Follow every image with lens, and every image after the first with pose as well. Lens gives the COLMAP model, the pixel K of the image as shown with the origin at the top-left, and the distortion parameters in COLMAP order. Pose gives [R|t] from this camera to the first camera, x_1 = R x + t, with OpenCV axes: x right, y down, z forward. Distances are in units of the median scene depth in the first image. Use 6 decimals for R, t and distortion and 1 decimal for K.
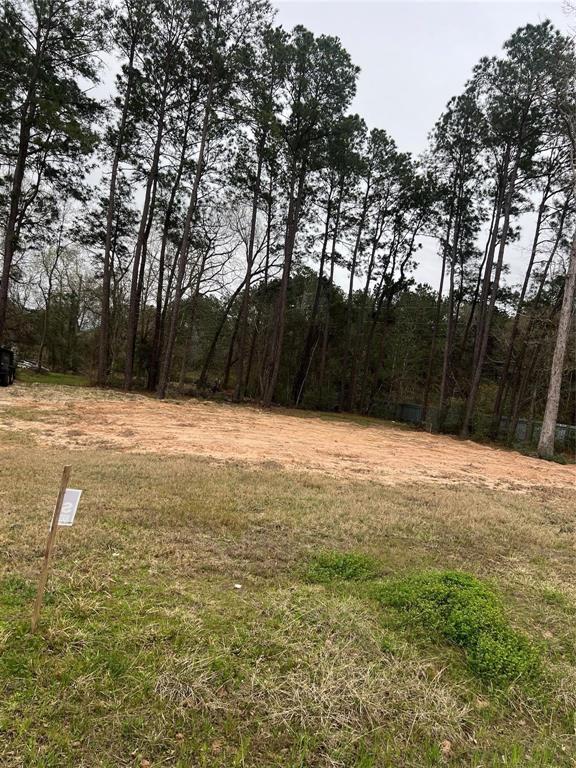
lens RADIAL K [[584.1, 0, 288.0], [0, 584.1, 384.0], [0, 0, 1]] dist [0.009649, -0.003879]
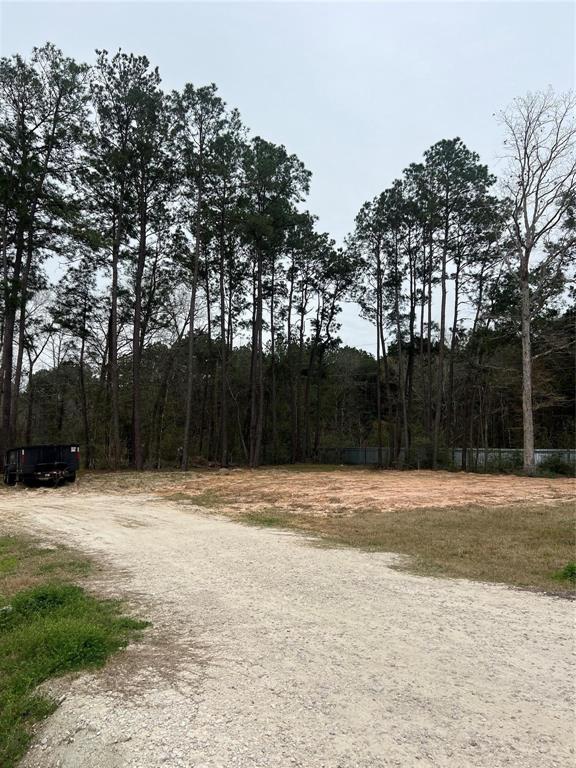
lens RADIAL K [[573.3, 0, 277.9], [0, 573.3, 393.9], [0, 0, 1]] dist [0.005904, -0.047031]
pose [[0.962331, -0.103308, 0.251491, -0.193127], [0.120963, 0.991091, -0.055744, -0.024487], [-0.243491, 0.084065, 0.966253, -0.044494]]
